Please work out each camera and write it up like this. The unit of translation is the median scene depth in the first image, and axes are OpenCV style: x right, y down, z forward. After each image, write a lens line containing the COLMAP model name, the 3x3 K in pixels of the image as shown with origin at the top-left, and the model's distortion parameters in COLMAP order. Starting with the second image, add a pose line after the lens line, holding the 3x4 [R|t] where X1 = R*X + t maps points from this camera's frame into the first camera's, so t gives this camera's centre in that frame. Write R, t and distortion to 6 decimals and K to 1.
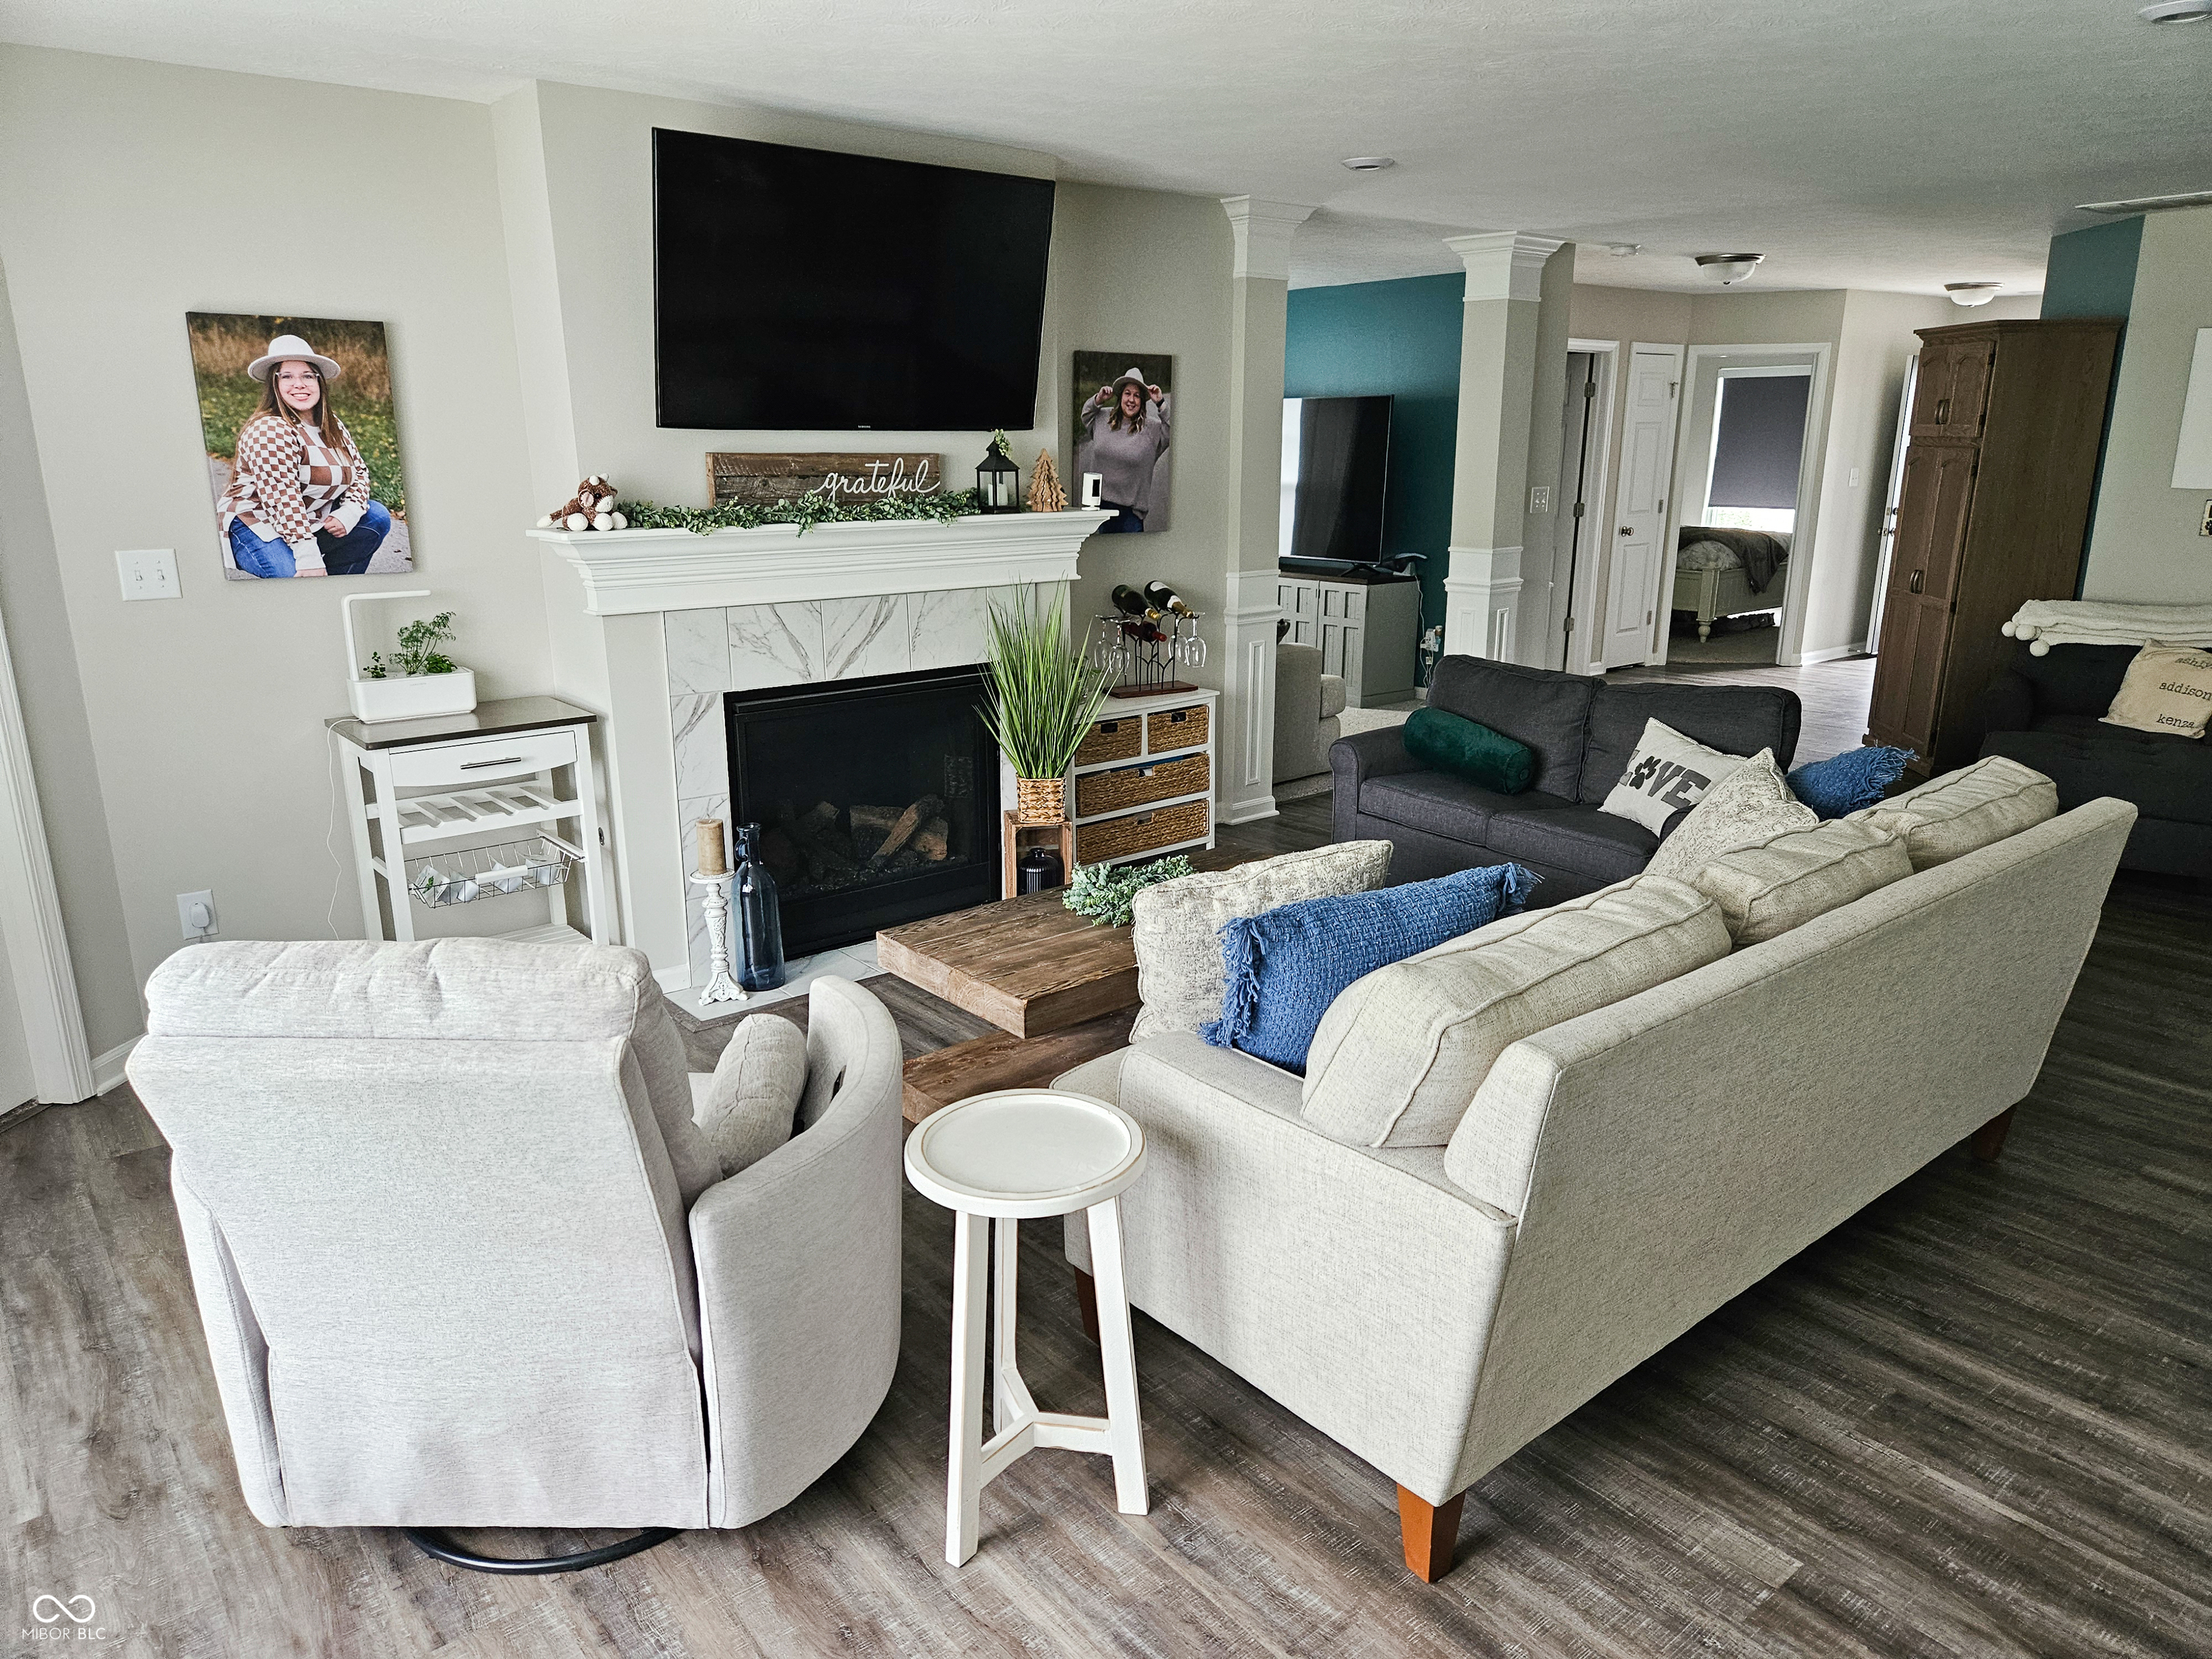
lens RADIAL K [[1474.1, 0, 1106.0], [0, 1474.1, 829.5], [0, 0, 1]] dist [0.083155, -0.076908]
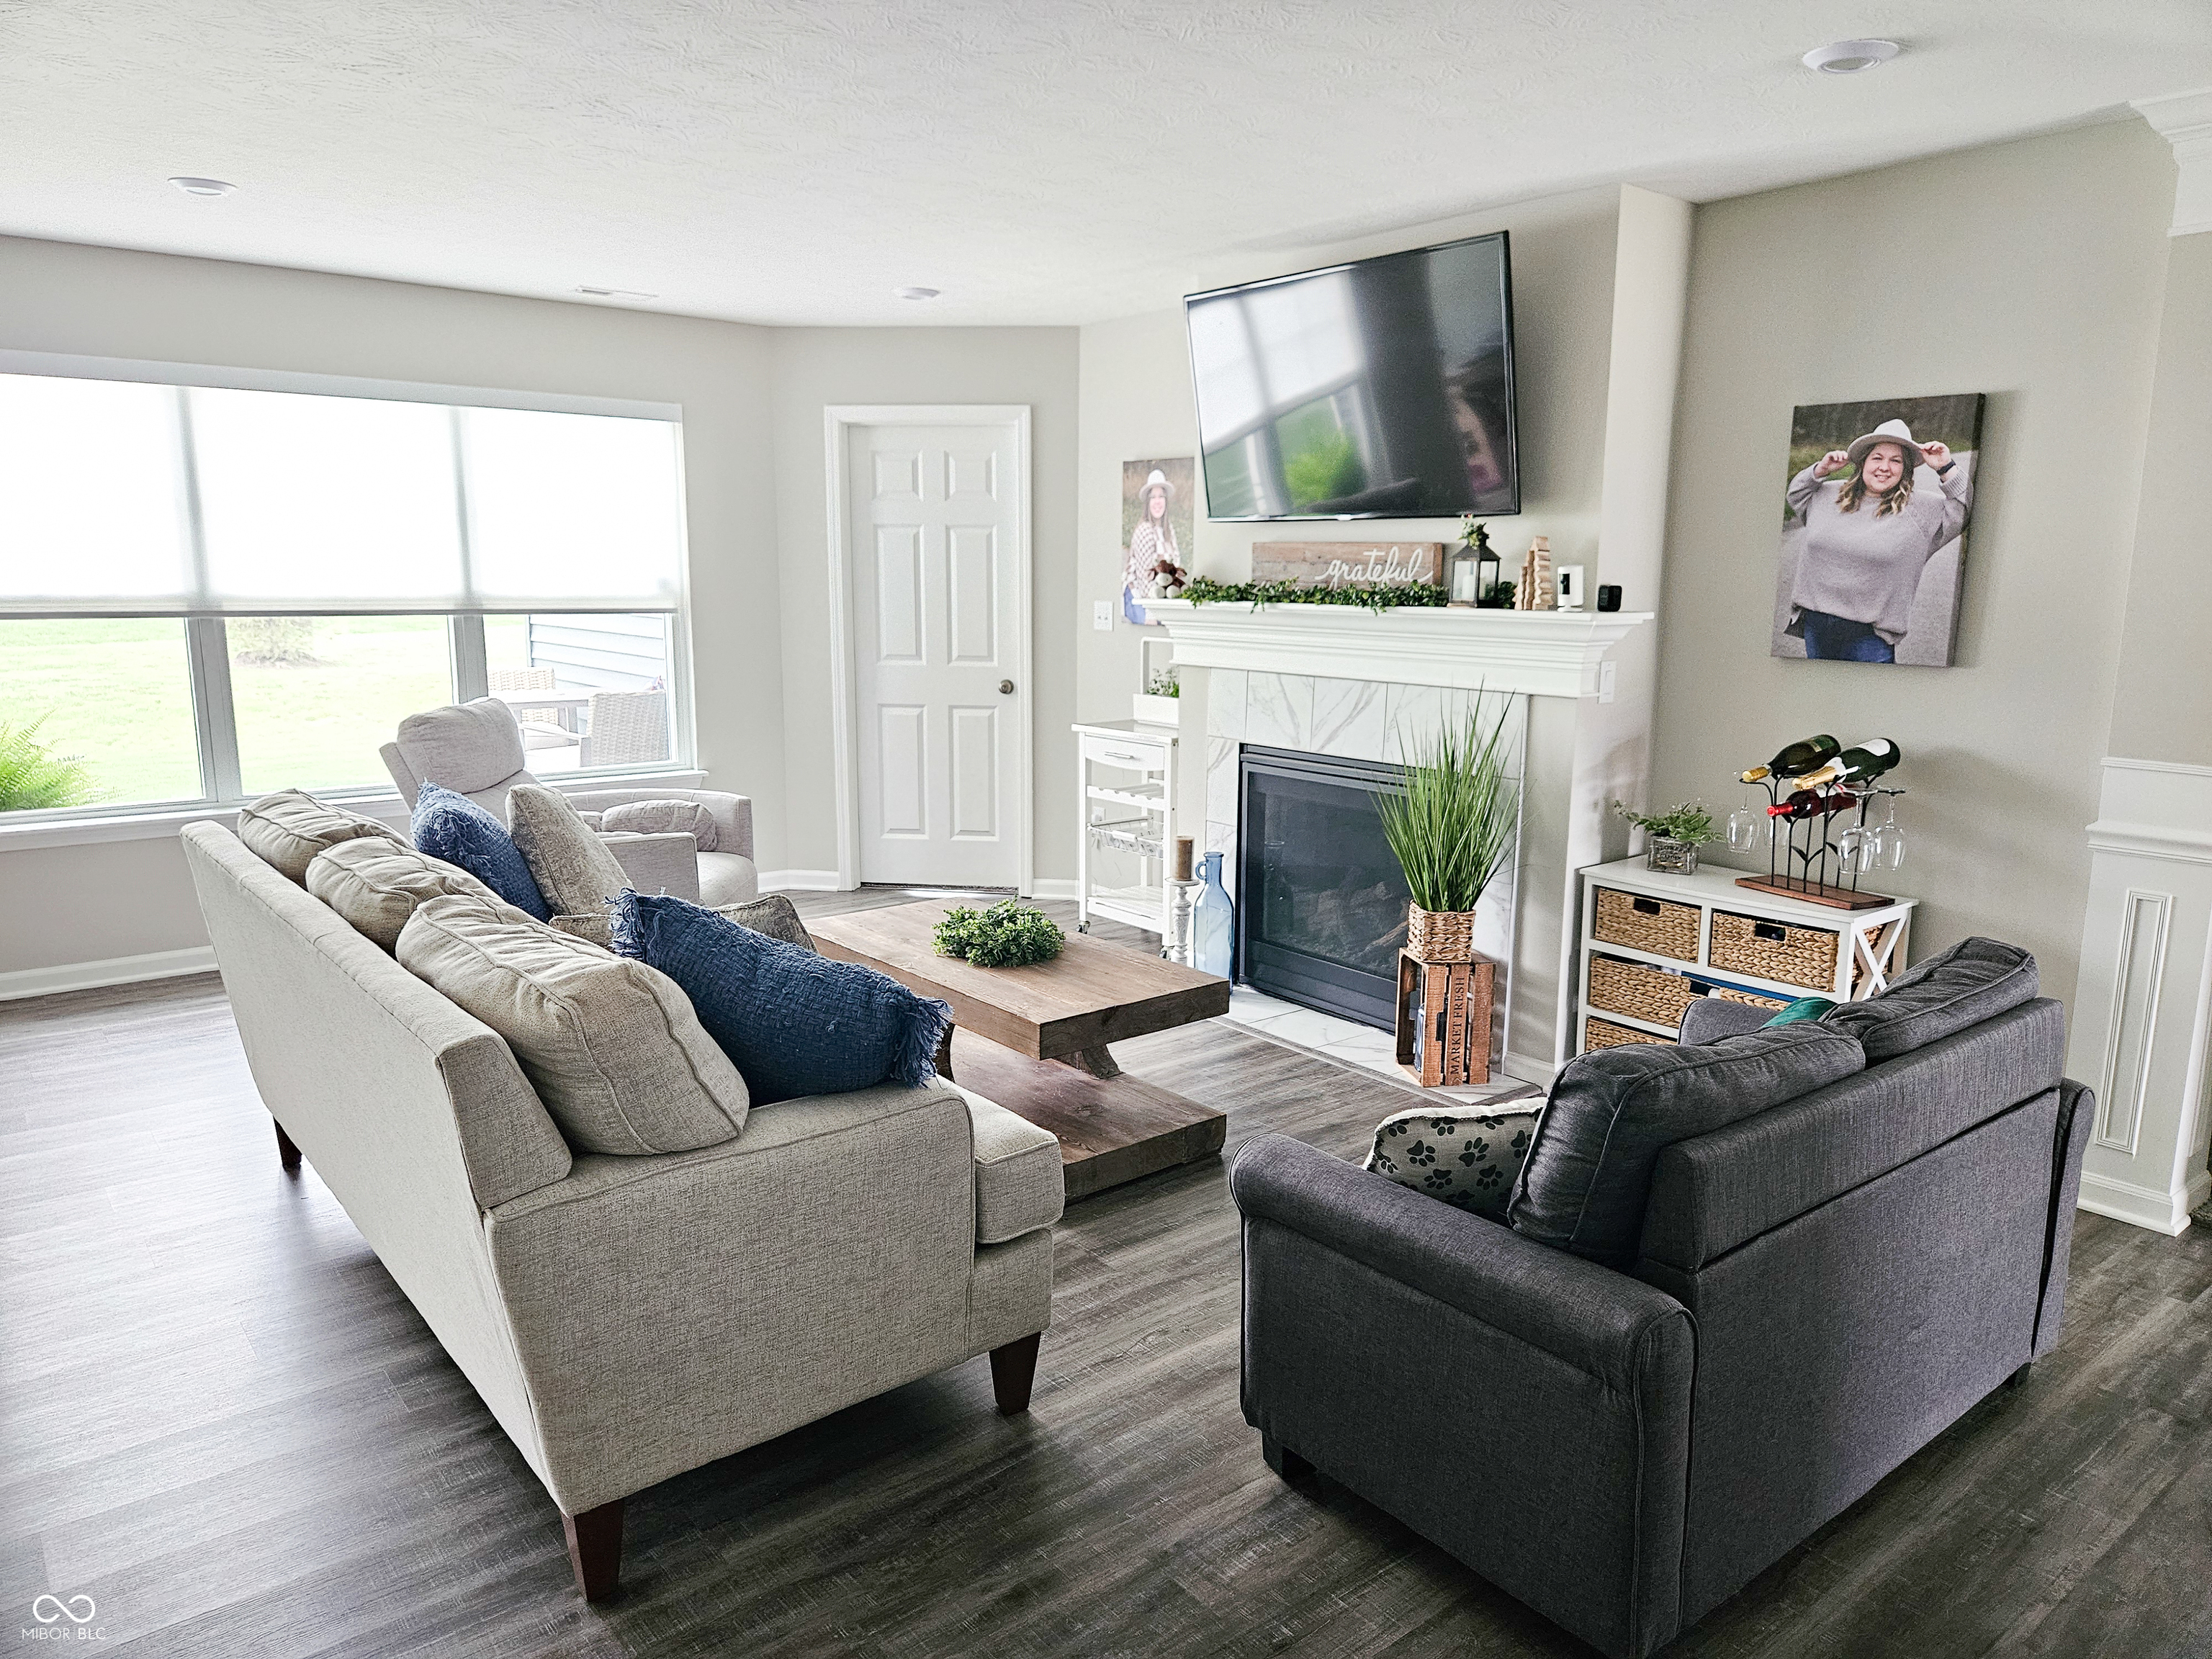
lens RADIAL K [[1474.1, 0, 1106.0], [0, 1474.1, 829.5], [0, 0, 1]] dist [0.083155, -0.076908]
pose [[0.001555, 0.178410, -0.983955, 0.827456], [-0.271552, 0.947058, 0.171291, -0.180648], [0.962423, 0.266928, 0.049921, 0.780266]]
